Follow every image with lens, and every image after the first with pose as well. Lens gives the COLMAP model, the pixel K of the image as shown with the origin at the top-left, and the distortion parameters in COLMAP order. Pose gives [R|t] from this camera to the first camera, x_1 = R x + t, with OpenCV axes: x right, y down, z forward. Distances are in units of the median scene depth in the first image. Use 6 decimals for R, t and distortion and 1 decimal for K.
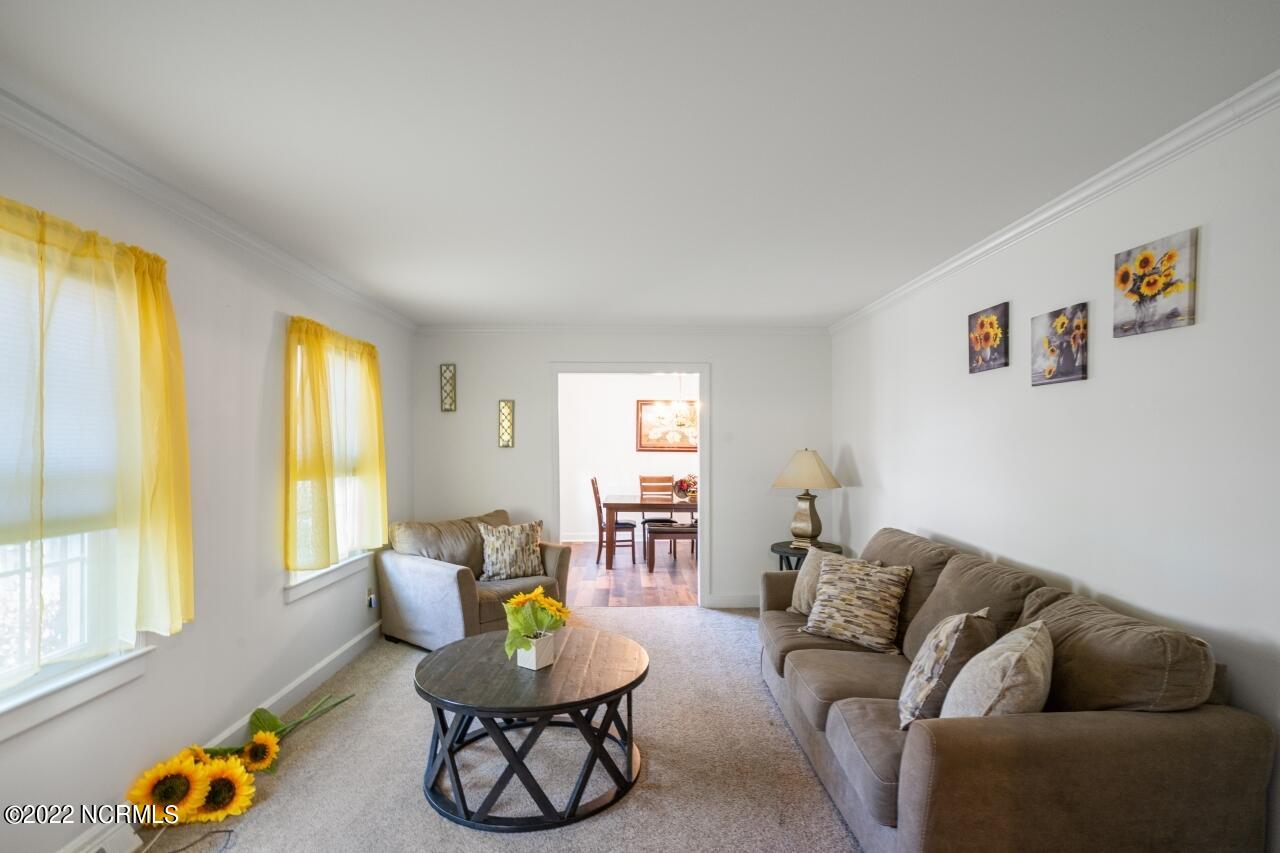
lens RADIAL K [[613.5, 0, 641.9], [0, 613.5, 485.4], [0, 0, 1]] dist [0.002480, 0.000935]
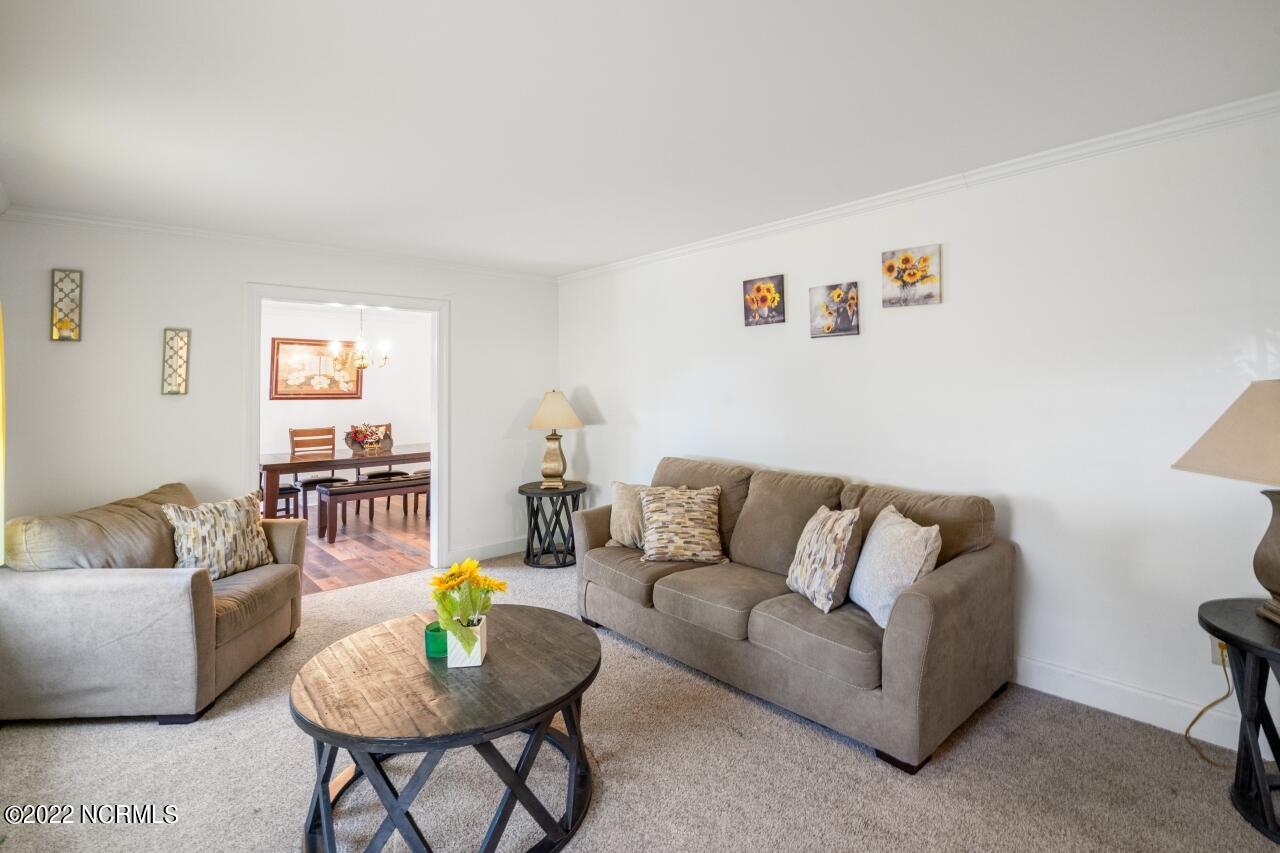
lens RADIAL K [[606.9, 0, 636.4], [0, 606.9, 382.1], [0, 0, 1]] dist [-0.006432, 0.000540]
pose [[0.762134, -0.004174, 0.647406, -0.452619], [0.057532, 0.996460, -0.061303, -0.004346], [-0.644858, 0.083968, 0.759676, 0.208119]]
